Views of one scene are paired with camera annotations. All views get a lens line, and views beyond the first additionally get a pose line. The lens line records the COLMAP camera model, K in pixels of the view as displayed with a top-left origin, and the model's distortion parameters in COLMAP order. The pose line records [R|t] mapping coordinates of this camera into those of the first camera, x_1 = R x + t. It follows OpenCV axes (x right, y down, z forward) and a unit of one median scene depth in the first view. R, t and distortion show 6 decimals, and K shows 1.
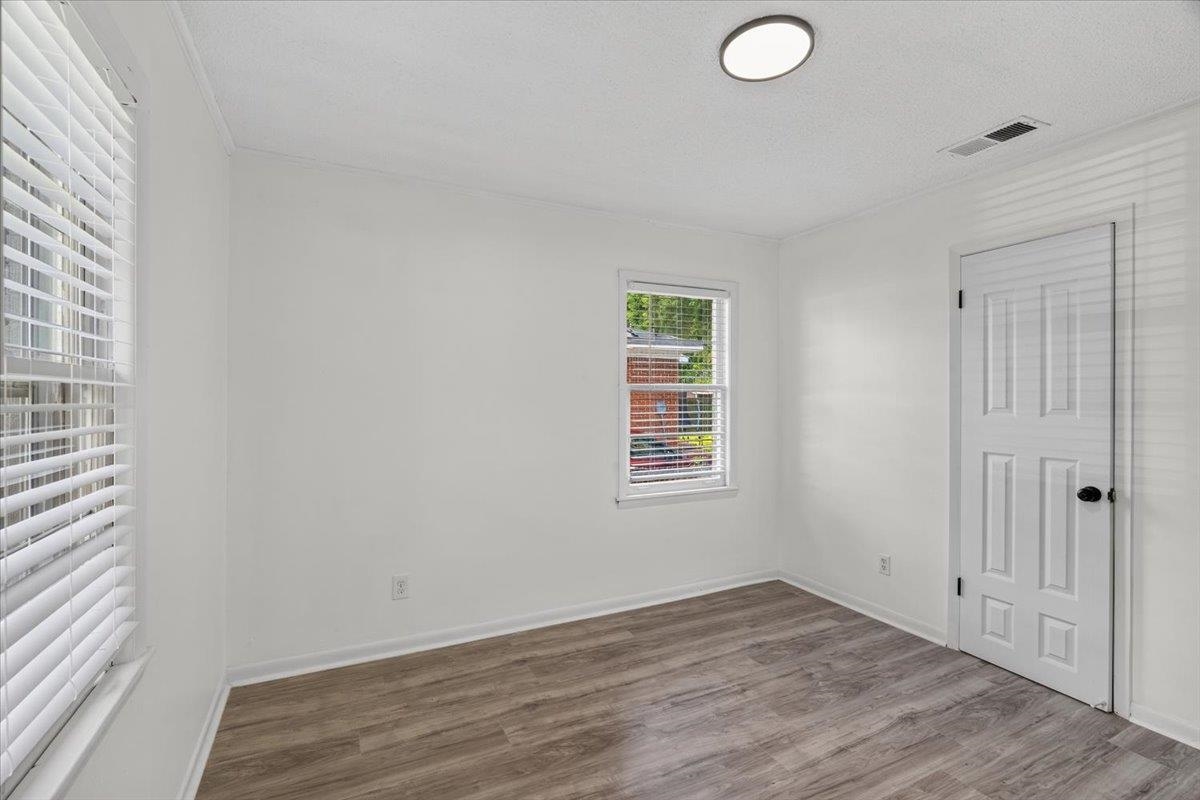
lens RADIAL K [[554.2, 0, 603.5], [0, 554.2, 395.3], [0, 0, 1]] dist [-0.003943, 0.000157]
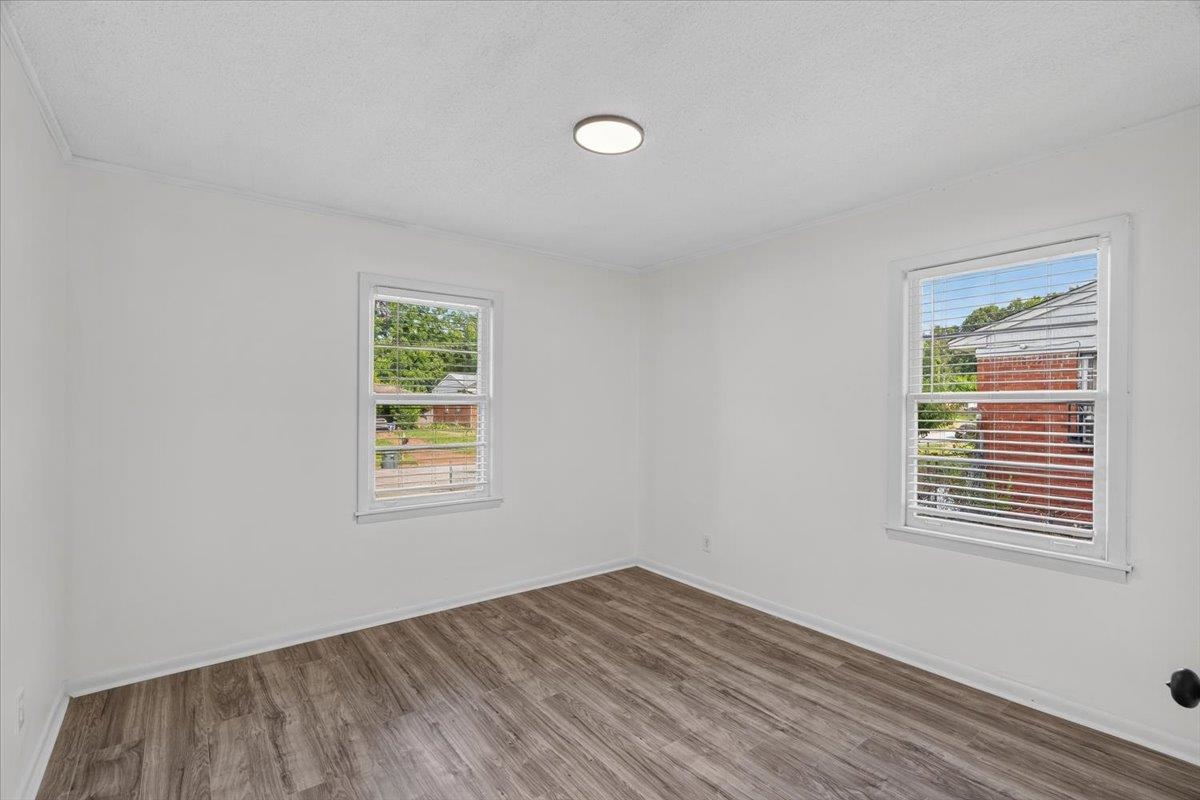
lens RADIAL K [[554.2, 0, 603.5], [0, 554.2, 395.3], [0, 0, 1]] dist [-0.003943, 0.000157]
pose [[0.185515, -0.014413, -0.982536, 1.086944], [-0.003349, 0.999877, -0.015300, -0.015422], [0.982636, 0.006129, 0.185444, 0.511558]]
